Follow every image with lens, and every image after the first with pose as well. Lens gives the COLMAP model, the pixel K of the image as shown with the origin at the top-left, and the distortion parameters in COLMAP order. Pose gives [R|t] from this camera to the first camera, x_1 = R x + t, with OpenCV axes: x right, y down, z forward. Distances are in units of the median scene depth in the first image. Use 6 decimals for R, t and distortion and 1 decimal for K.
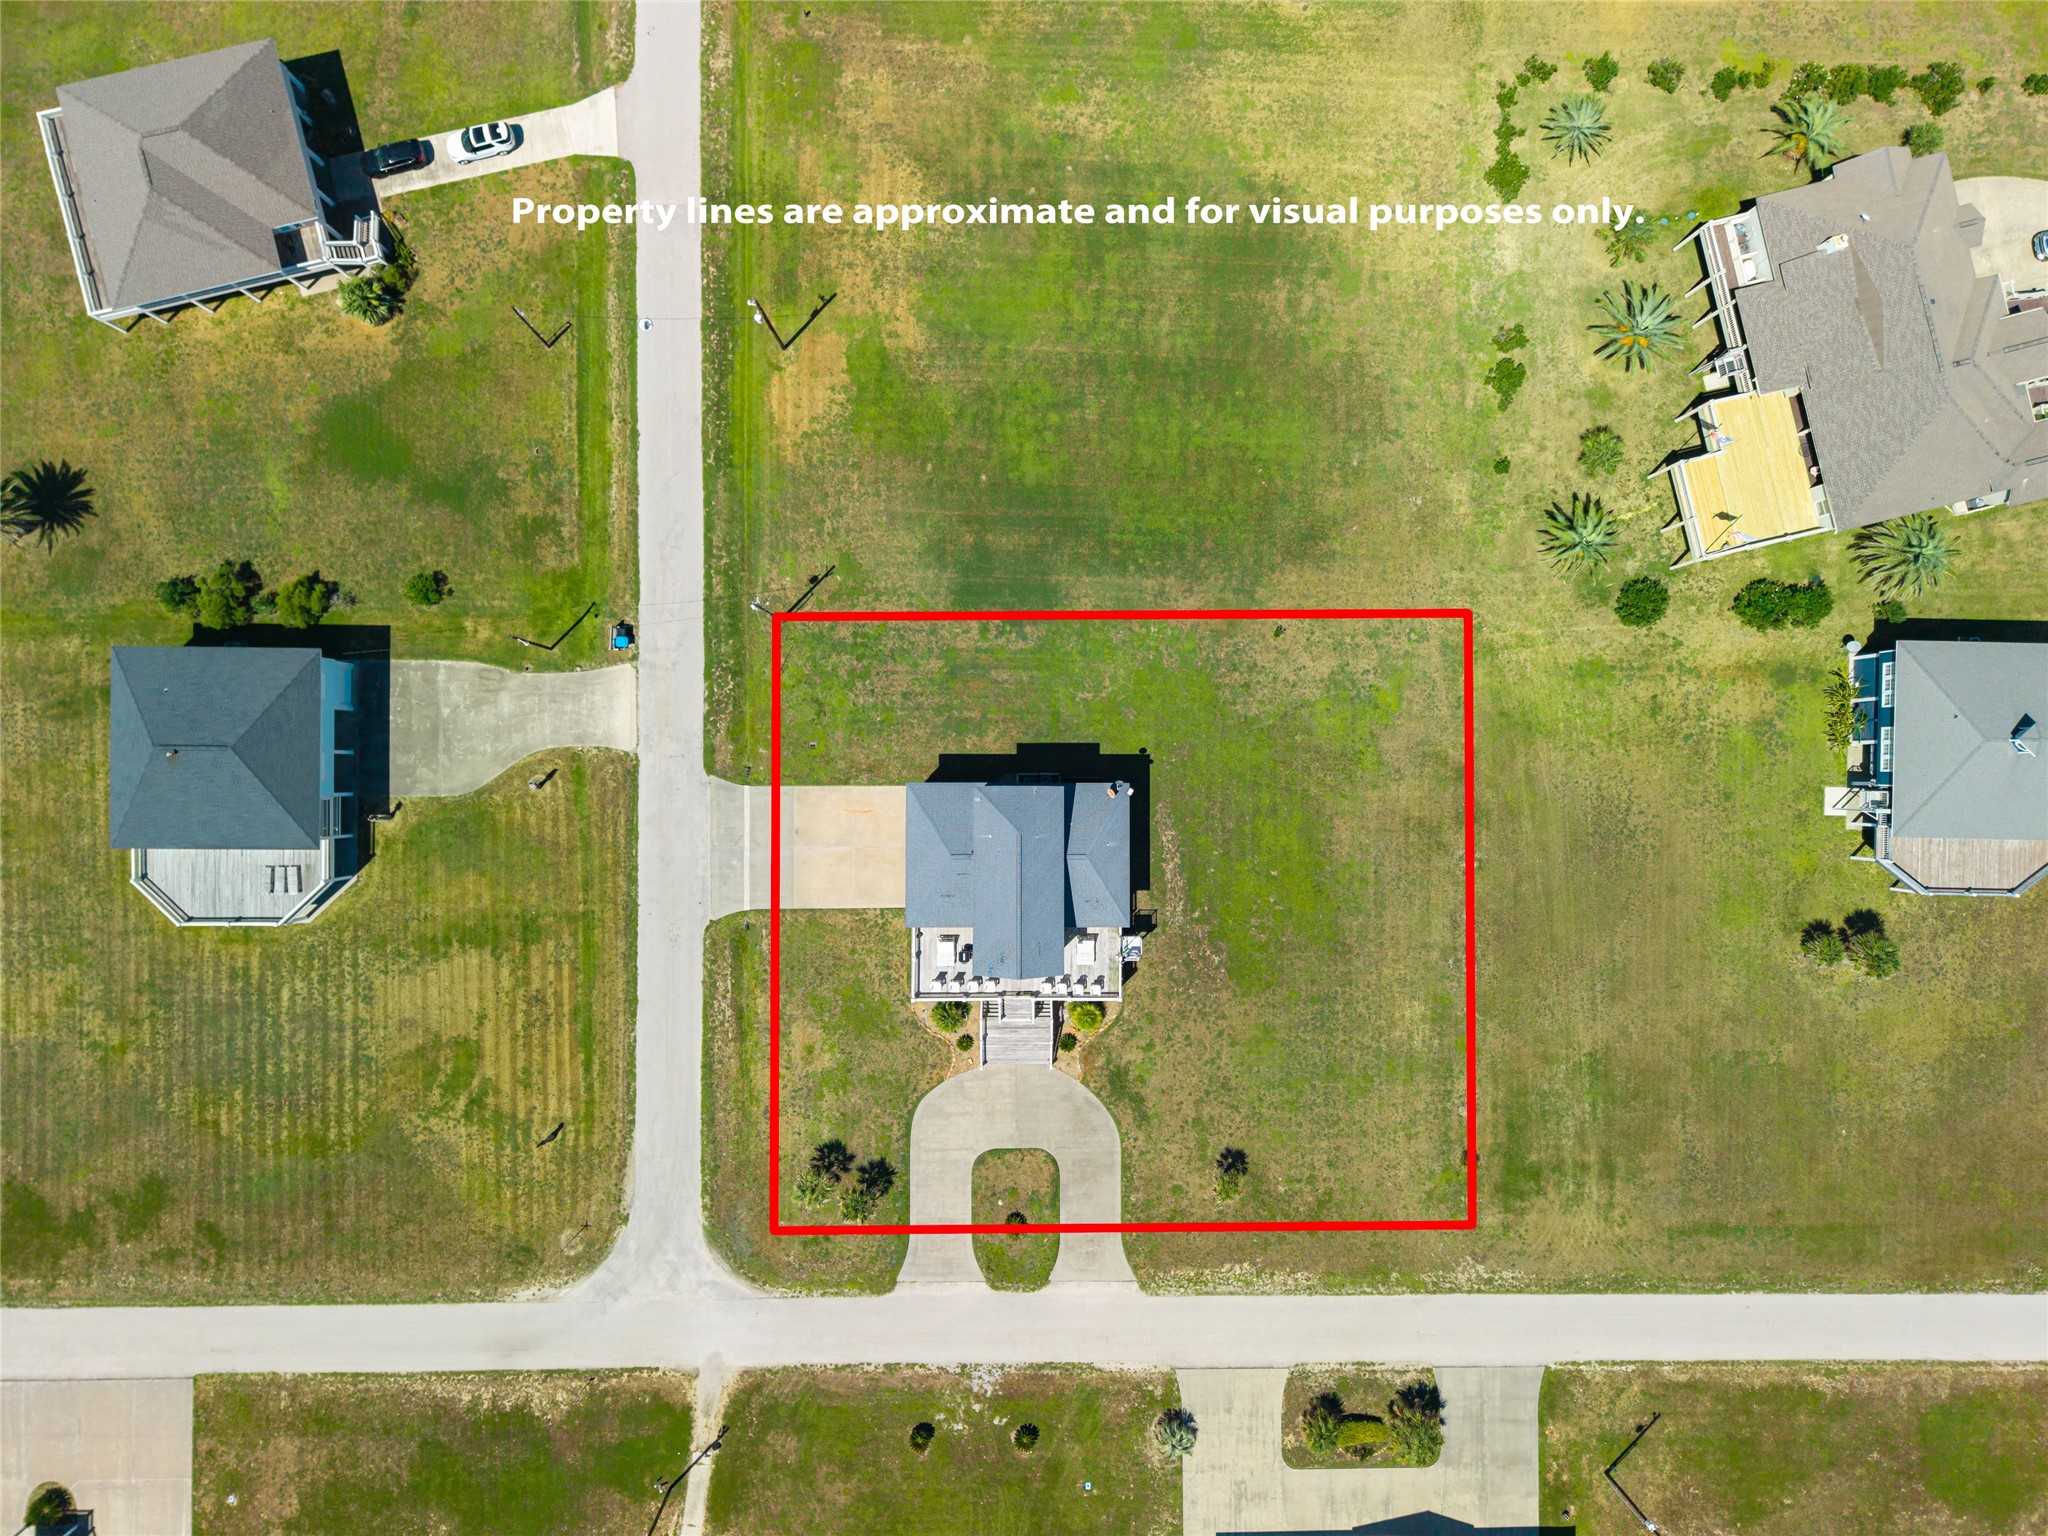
lens RADIAL K [[1375.8, 0, 1024.0], [0, 1375.8, 768.0], [0, 0, 1]] dist [0.027933, -0.044510]
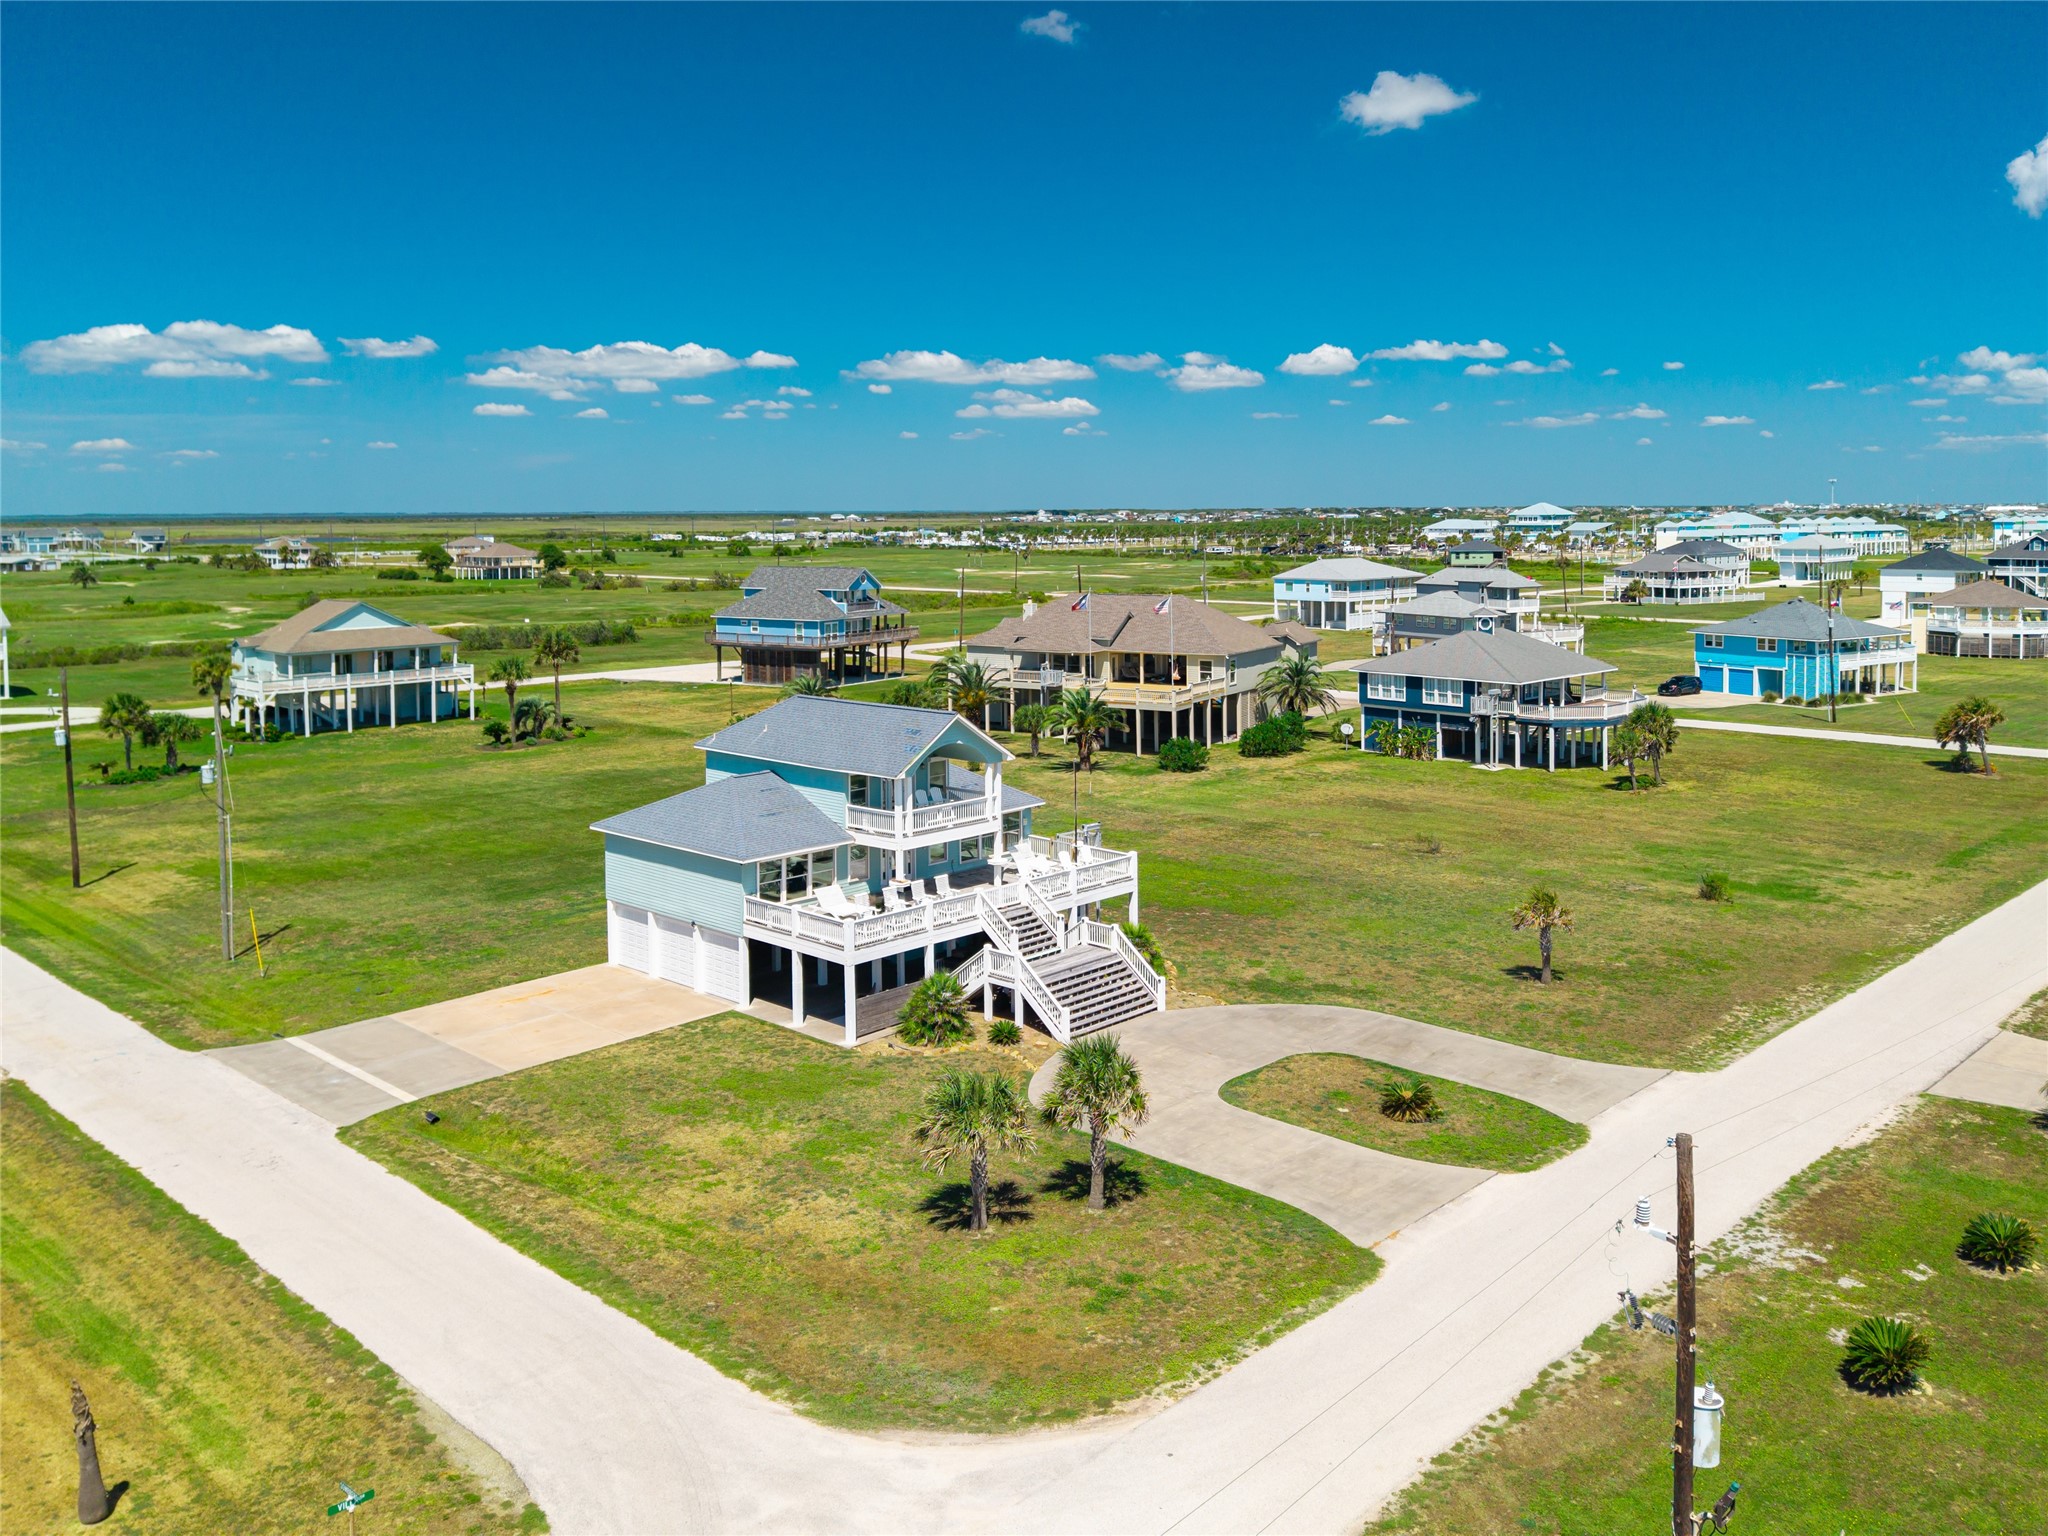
lens RADIAL K [[1658.4, 0, 1024.0], [0, 1658.4, 768.0], [0, 0, 1]] dist [-0.000722, 0.000970]
pose [[0.697857, -0.149196, 0.700525, -0.411043], [0.716045, 0.122695, -0.687187, 0.571716], [0.016575, 0.981166, 0.192455, 0.806578]]
